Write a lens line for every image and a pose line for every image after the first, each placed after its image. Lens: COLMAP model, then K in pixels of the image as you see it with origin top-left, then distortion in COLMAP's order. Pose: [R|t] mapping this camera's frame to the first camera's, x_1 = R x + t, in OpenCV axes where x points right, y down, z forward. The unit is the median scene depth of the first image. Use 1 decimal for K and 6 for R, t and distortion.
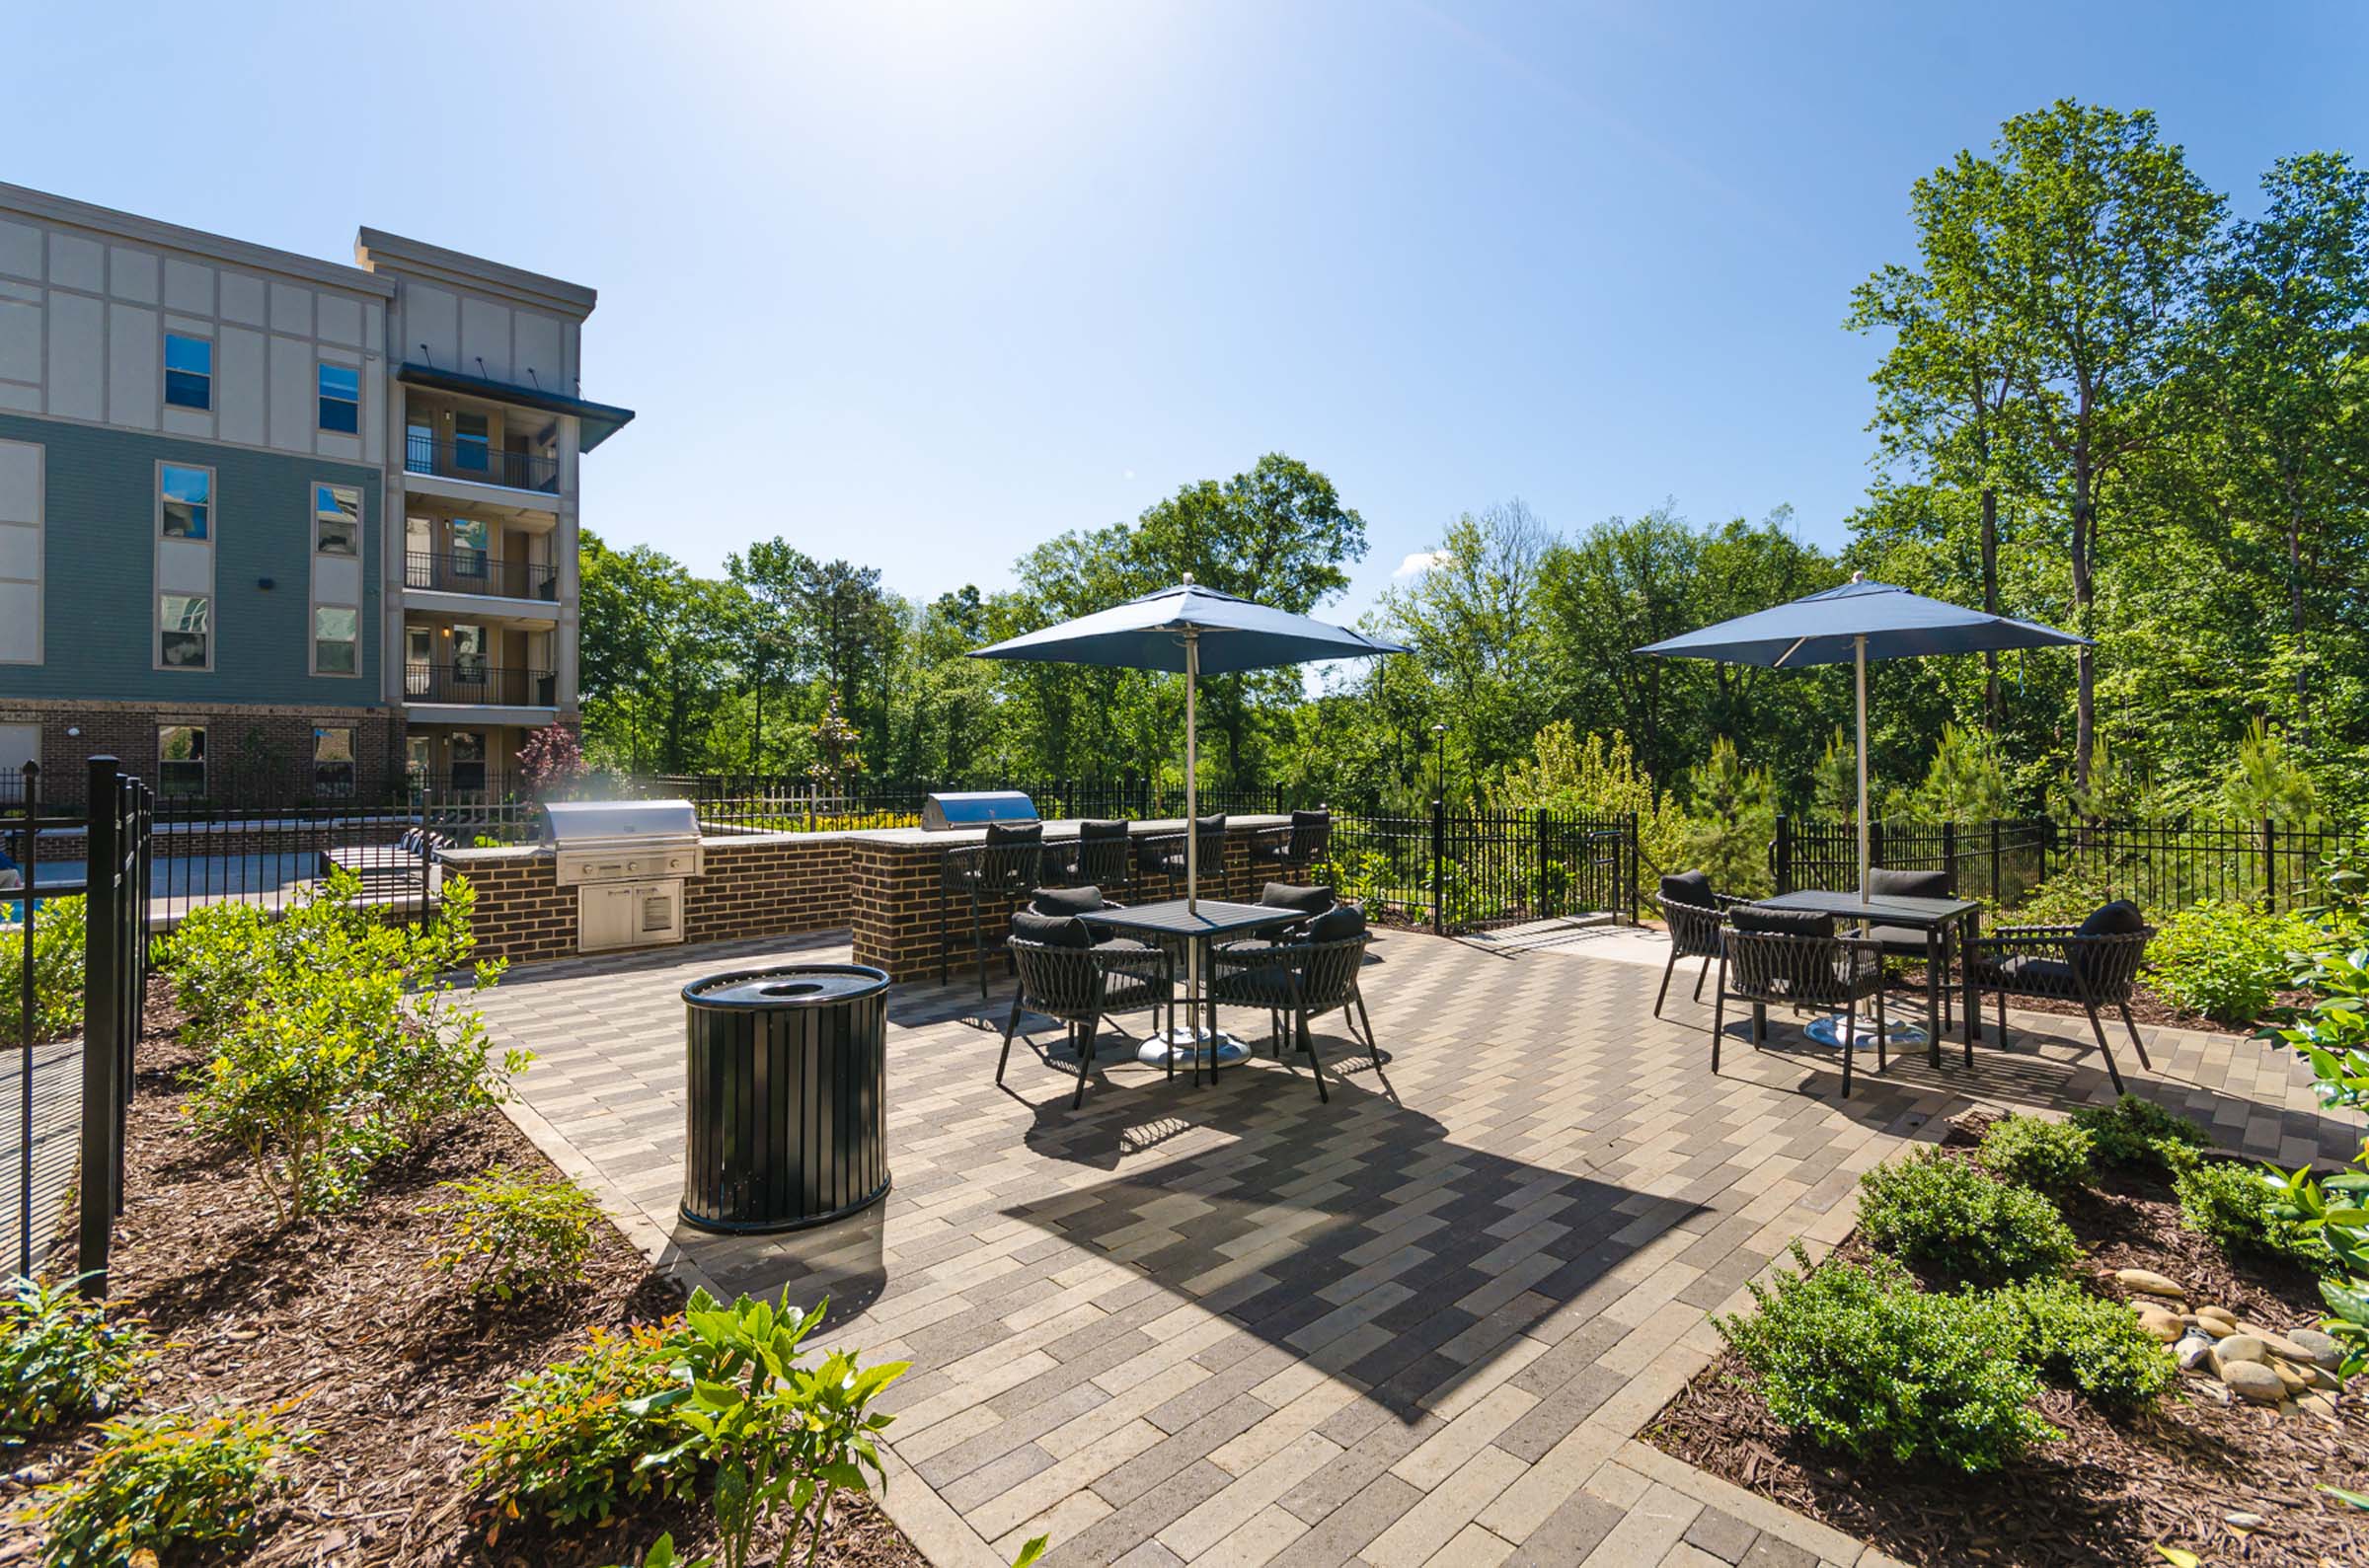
lens RADIAL K [[1068.2, 0, 1199.9], [0, 1068.2, 752.1], [0, 0, 1]] dist [0.000345, 0.000079]
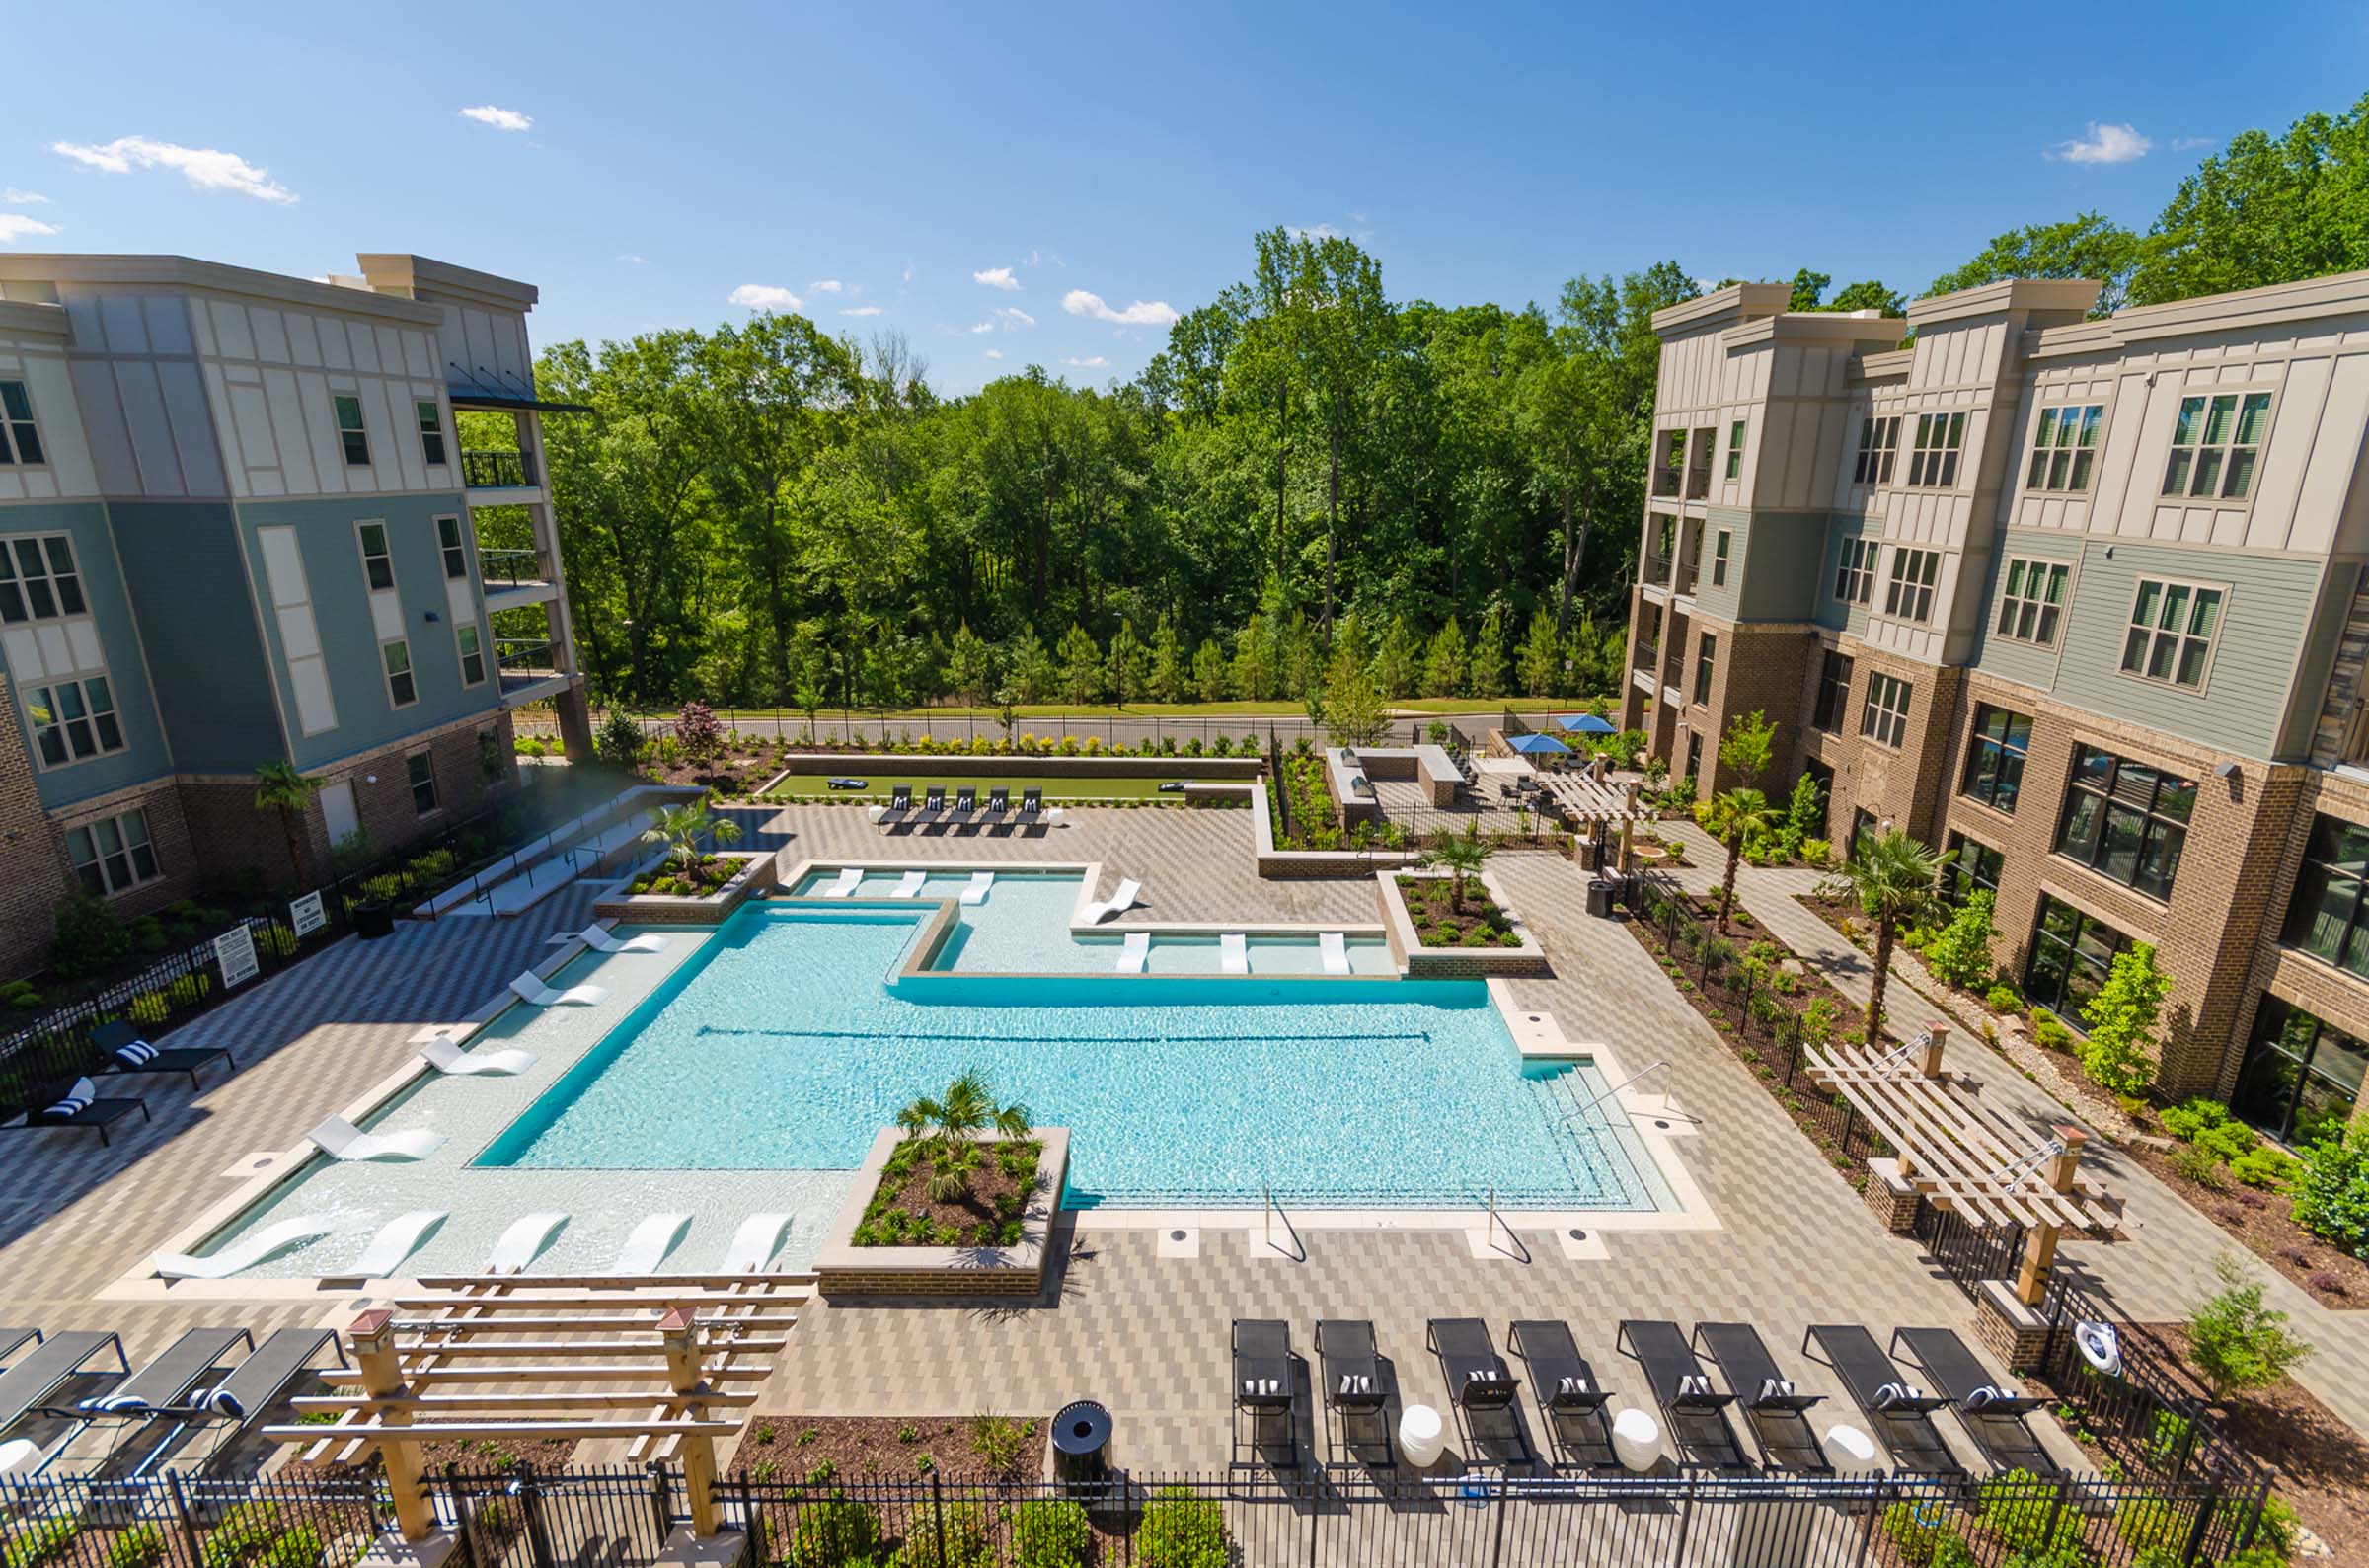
lens RADIAL K [[1068.2, 0, 1199.9], [0, 1068.2, 752.1], [0, 0, 1]] dist [0.000345, 0.000079]
pose [[0.702896, -0.186786, 0.686330, -1.098188], [-0.008997, 0.962492, 0.271159, -0.329993], [-0.711236, -0.196772, 0.674851, -0.353800]]
